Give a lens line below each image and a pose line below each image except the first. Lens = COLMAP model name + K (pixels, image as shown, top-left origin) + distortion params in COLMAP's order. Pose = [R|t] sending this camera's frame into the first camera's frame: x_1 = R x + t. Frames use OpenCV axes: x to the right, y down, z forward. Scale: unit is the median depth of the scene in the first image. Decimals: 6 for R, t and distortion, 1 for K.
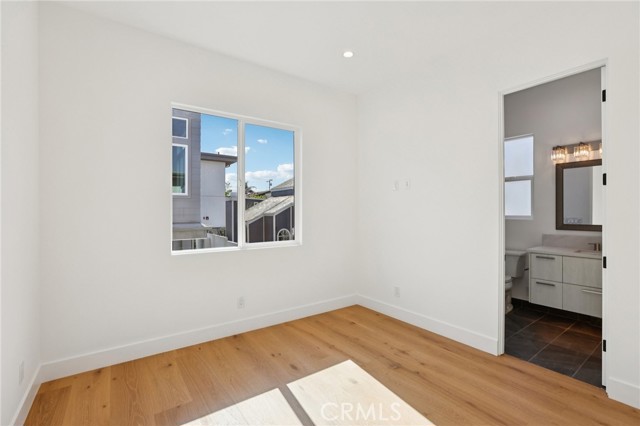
lens RADIAL K [[289.0, 0, 318.3], [0, 289.0, 213.8], [0, 0, 1]] dist [-0.014089, 0.002621]
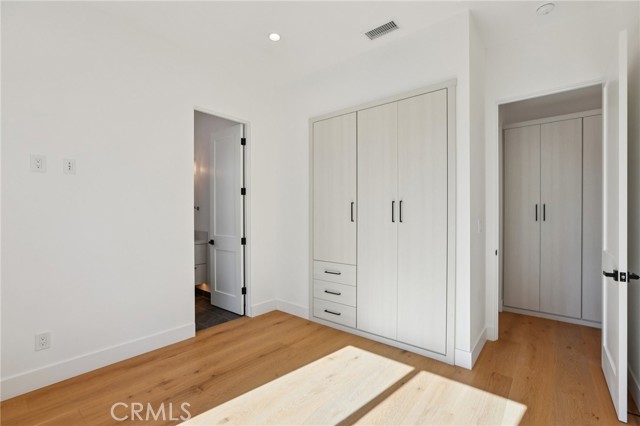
lens RADIAL K [[289.0, 0, 320.5], [0, 289.0, 214.5], [0, 0, 1]] dist [-0.014089, 0.002621]
pose [[-0.245929, -0.006885, 0.969263, -0.639886], [0.003995, 0.999959, 0.008117, 0.002860], [-0.969280, 0.005869, -0.245891, 0.835347]]
